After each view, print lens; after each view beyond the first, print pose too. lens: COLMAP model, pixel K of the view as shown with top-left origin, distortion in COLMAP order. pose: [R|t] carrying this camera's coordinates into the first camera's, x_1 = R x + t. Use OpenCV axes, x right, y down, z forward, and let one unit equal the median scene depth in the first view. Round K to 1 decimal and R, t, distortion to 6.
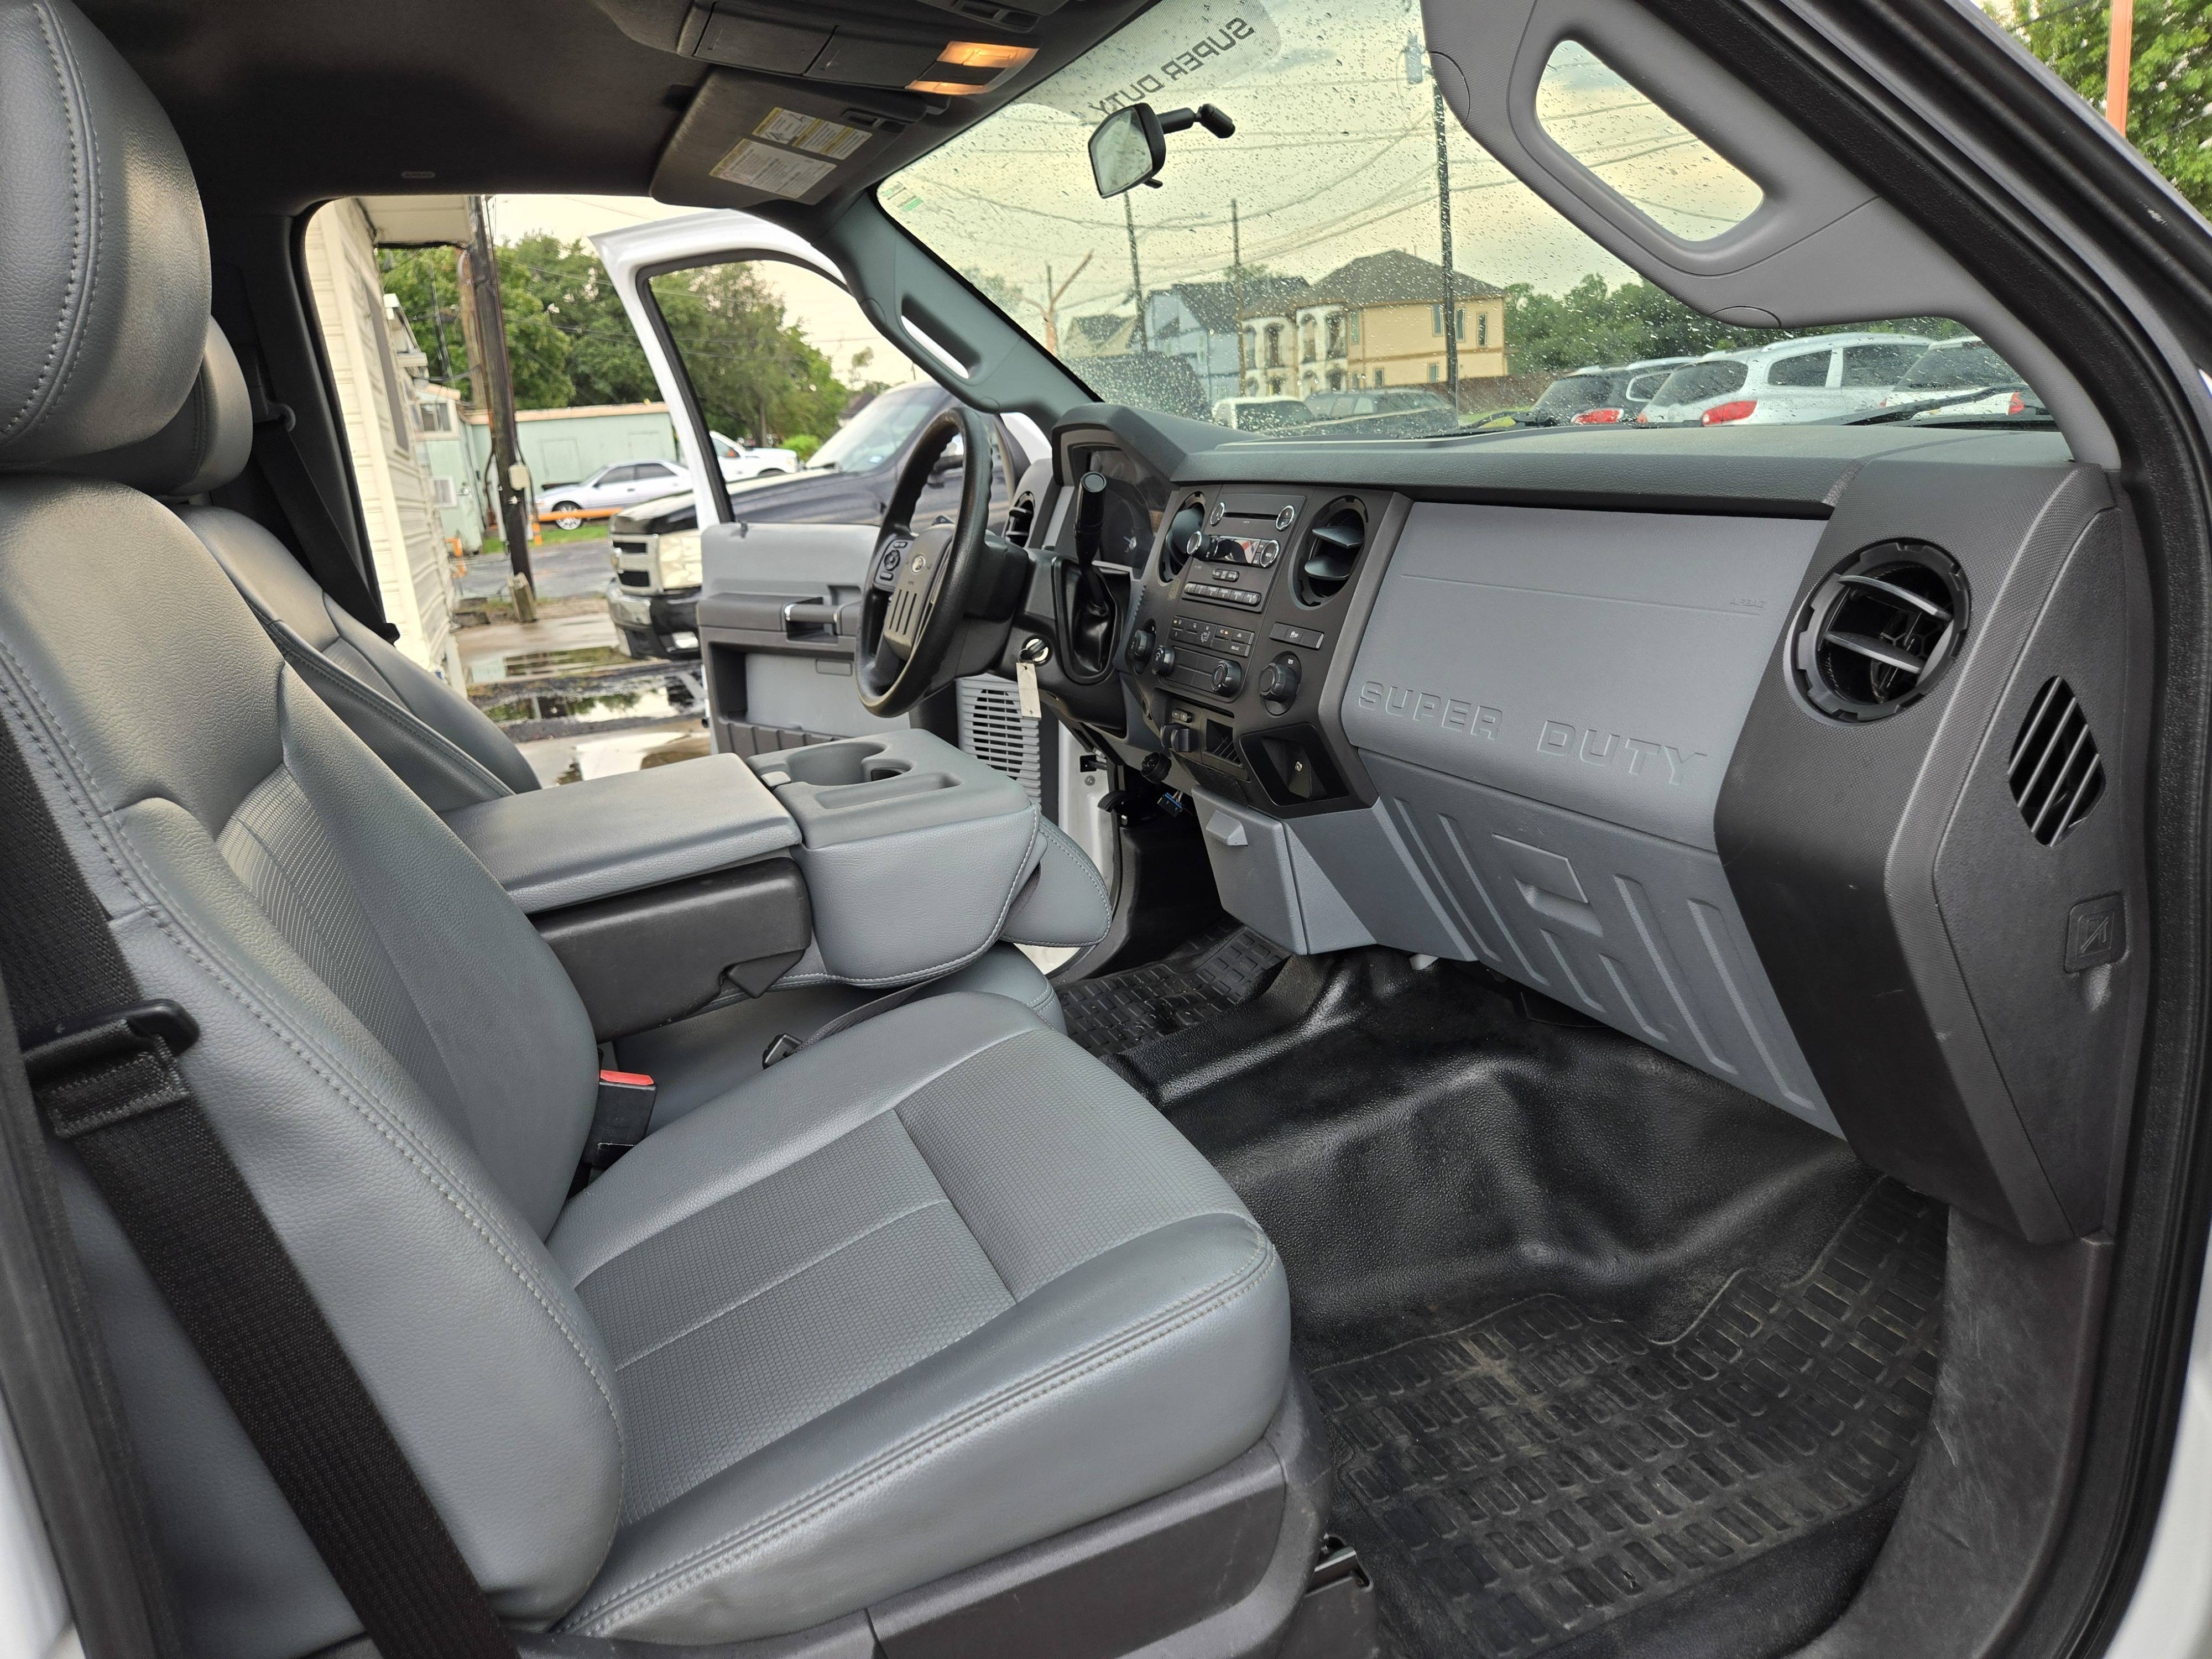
lens RADIAL K [[1526.9, 0, 1109.1], [0, 1526.9, 822.6], [0, 0, 1]] dist [0.052836, -0.048415]
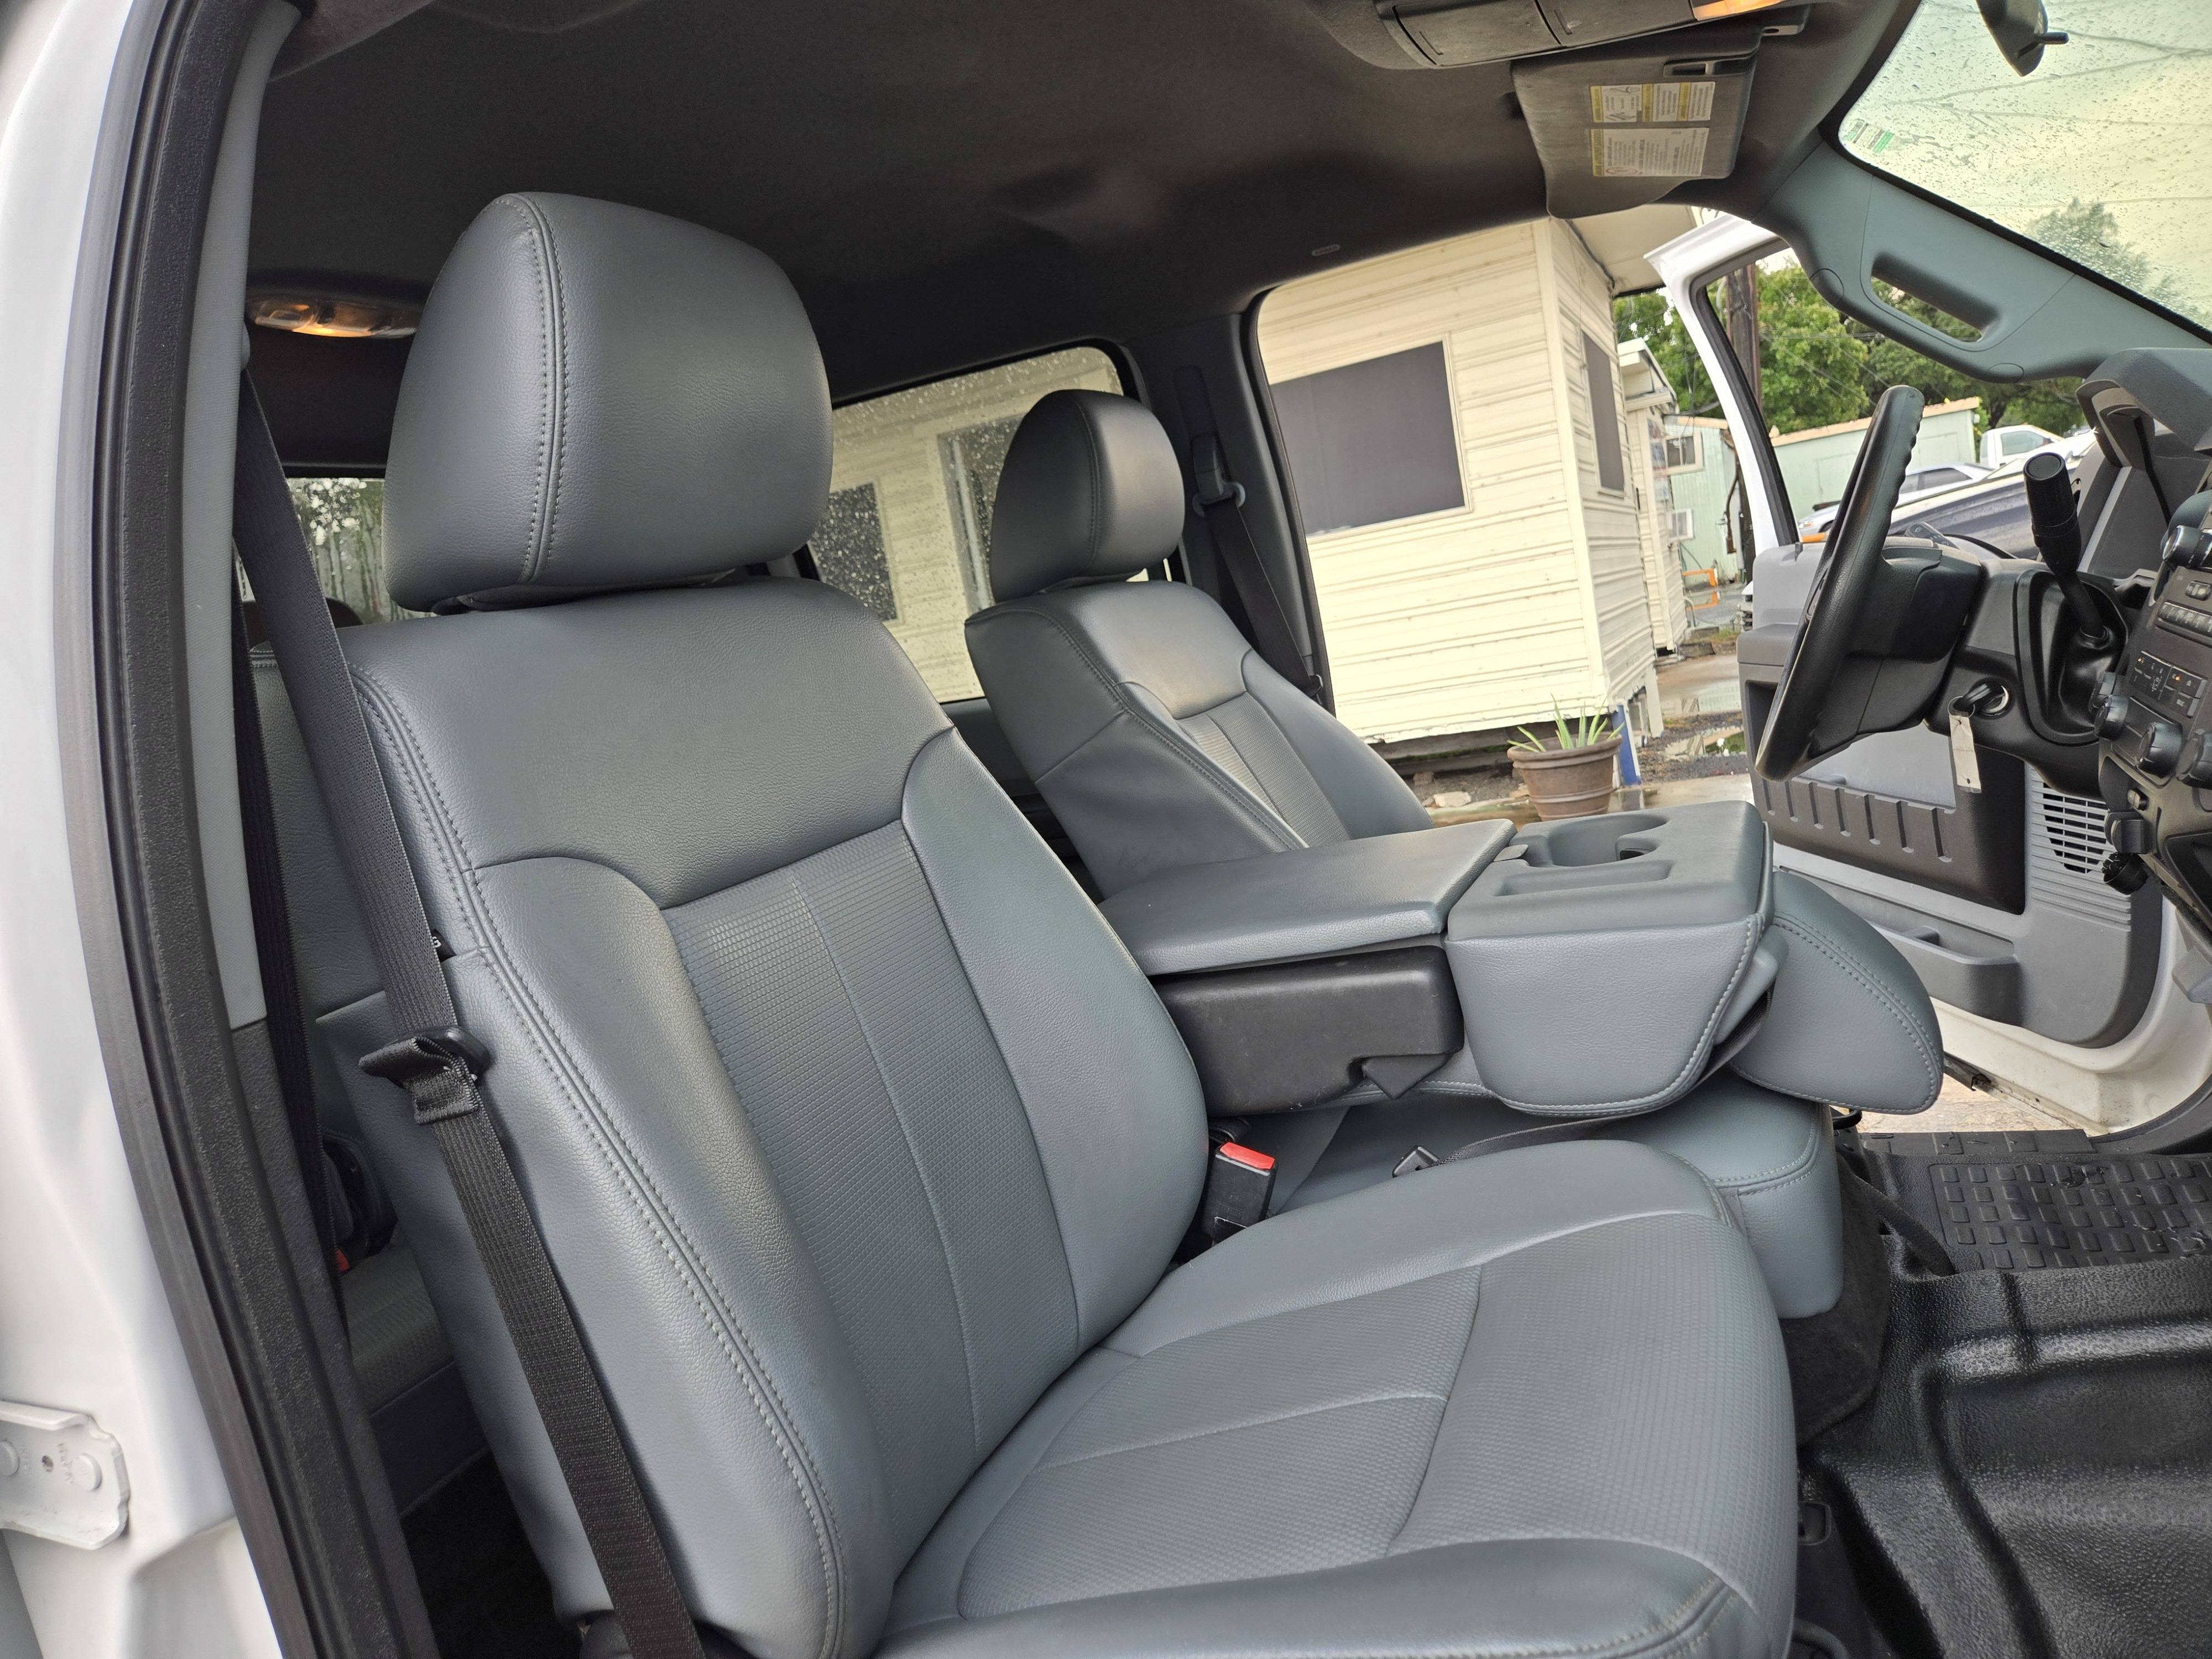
lens RADIAL K [[1526.9, 0, 1087.9], [0, 1526.9, 809.5], [0, 0, 1]] dist [0.052836, -0.048415]
pose [[0.683835, 0.050601, -0.727880, 0.200509], [-0.068792, 0.997620, 0.004723, -0.032099], [0.726386, 0.046842, 0.685689, 0.171842]]
